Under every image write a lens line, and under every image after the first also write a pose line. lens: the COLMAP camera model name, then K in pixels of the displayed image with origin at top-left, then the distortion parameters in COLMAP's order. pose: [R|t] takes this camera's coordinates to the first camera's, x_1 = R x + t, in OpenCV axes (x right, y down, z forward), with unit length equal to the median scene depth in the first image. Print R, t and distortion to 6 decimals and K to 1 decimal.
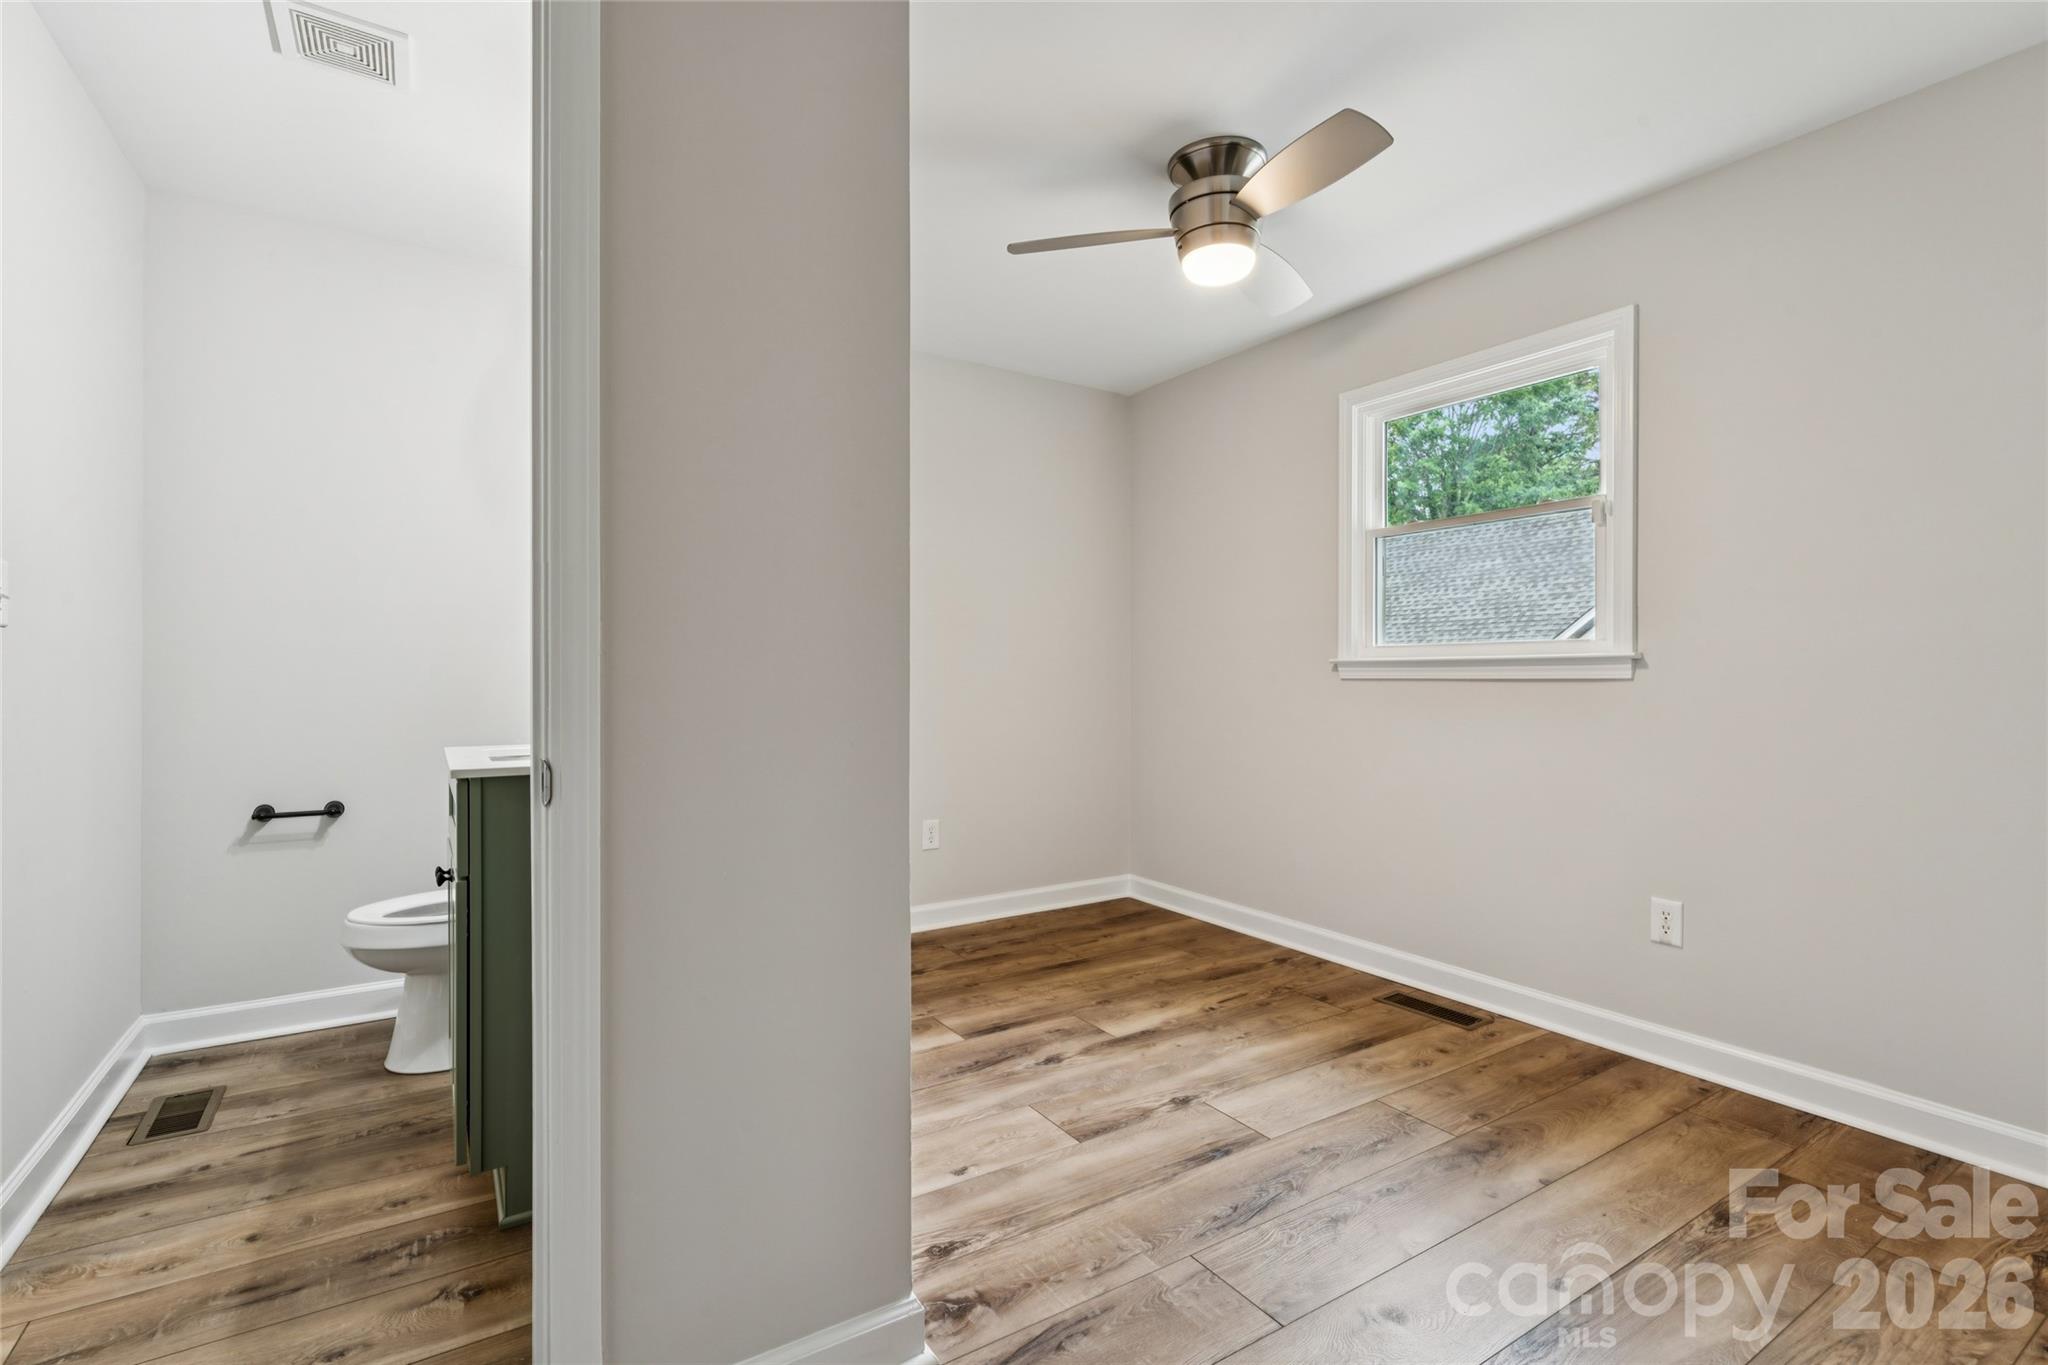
lens RADIAL K [[942.5, 0, 1031.7], [0, 942.5, 682.7], [0, 0, 1]] dist [0.000546, 0.000469]
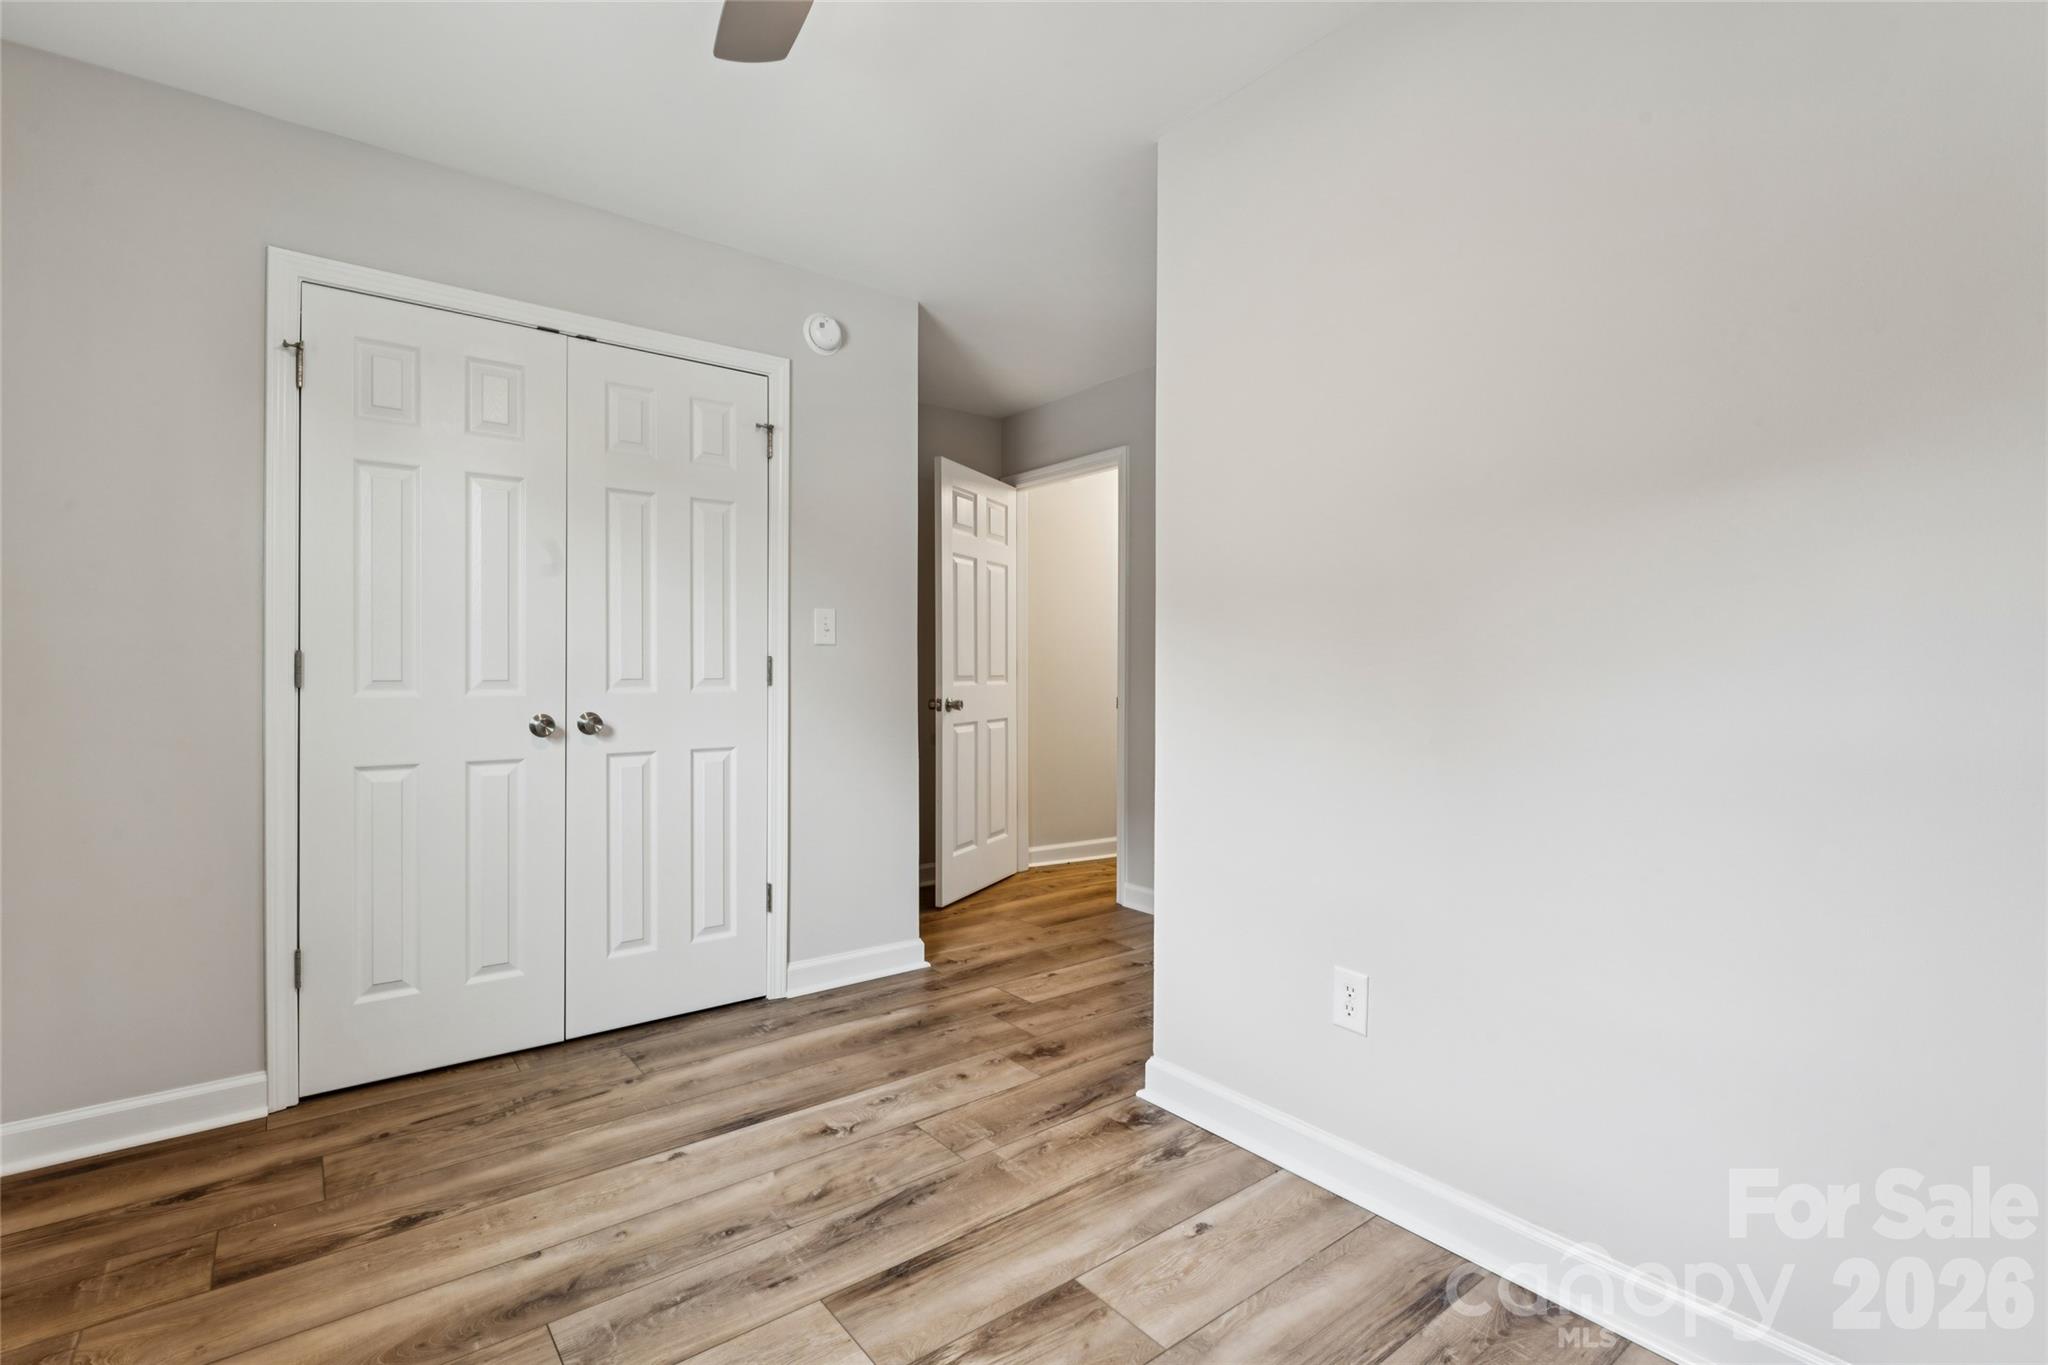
lens RADIAL K [[942.5, 0, 1025.6], [0, 942.5, 672.7], [0, 0, 1]] dist [0.000546, 0.000469]
pose [[-0.996124, -0.005453, -0.087788, 0.178581], [-0.006168, 0.999950, 0.007877, -0.015036], [0.087741, 0.008388, -0.996108, 1.942601]]
